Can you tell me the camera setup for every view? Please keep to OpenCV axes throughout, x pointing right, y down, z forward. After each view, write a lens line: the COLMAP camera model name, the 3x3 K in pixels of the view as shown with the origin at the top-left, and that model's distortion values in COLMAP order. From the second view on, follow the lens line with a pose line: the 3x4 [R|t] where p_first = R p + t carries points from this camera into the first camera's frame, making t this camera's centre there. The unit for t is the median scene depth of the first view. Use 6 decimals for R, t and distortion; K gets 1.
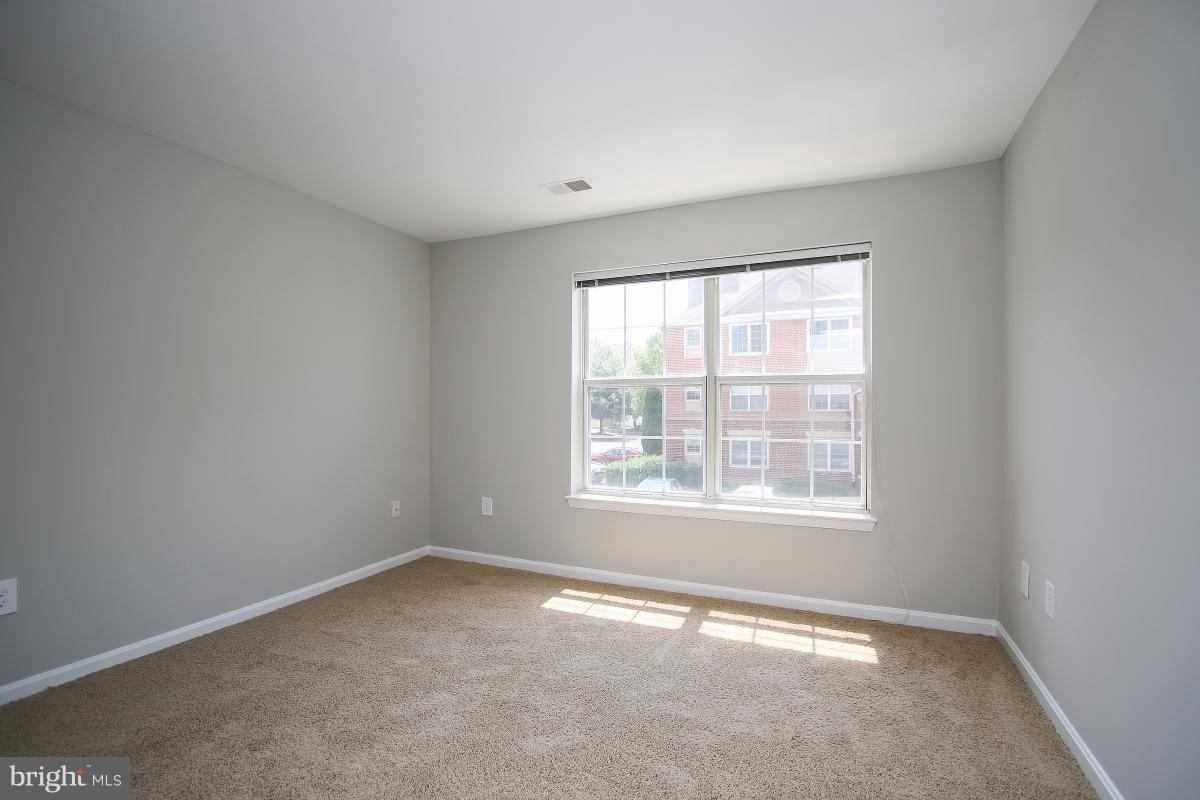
lens RADIAL K [[551.0, 0, 611.2], [0, 551.0, 402.9], [0, 0, 1]] dist [-0.017561, 0.002739]
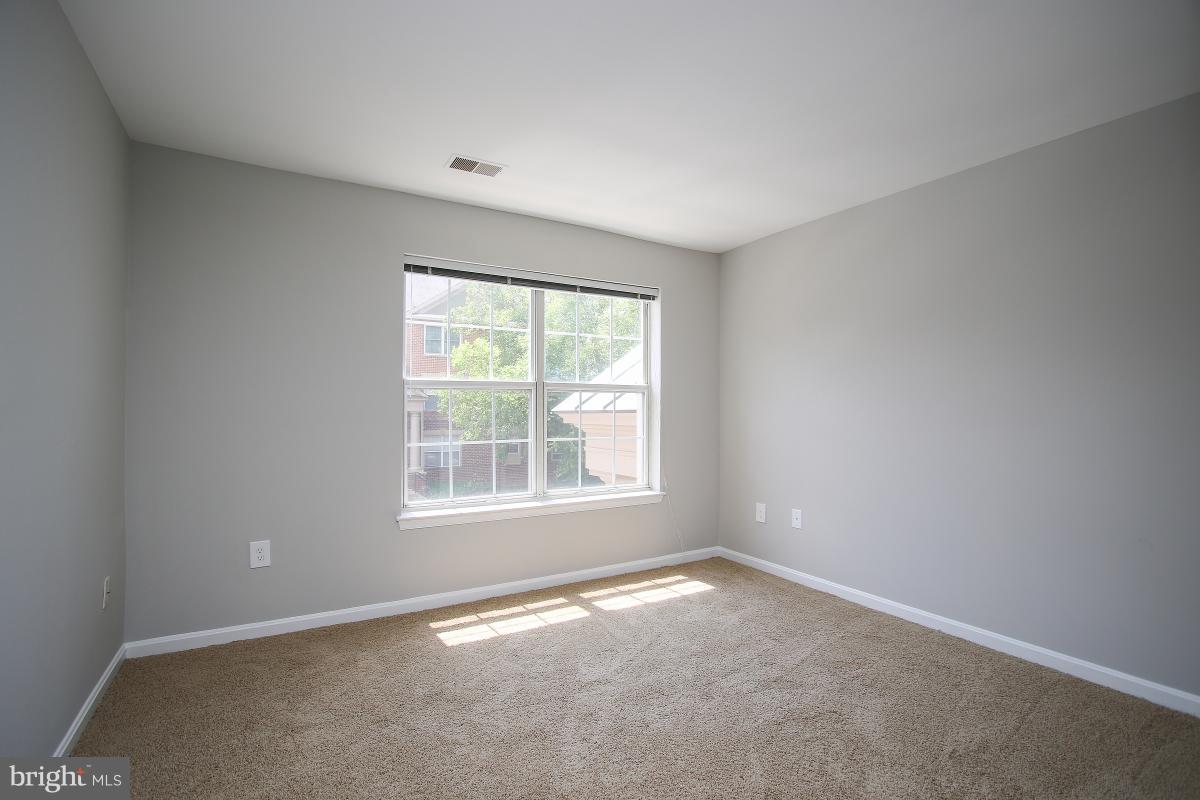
lens RADIAL K [[551.0, 0, 605.2], [0, 551.0, 393.0], [0, 0, 1]] dist [-0.017561, 0.002739]
pose [[0.579789, 0.023375, 0.814431, -0.656764], [-0.005155, 0.999674, -0.025022, -0.000271], [-0.814750, 0.010309, 0.579720, 0.292181]]
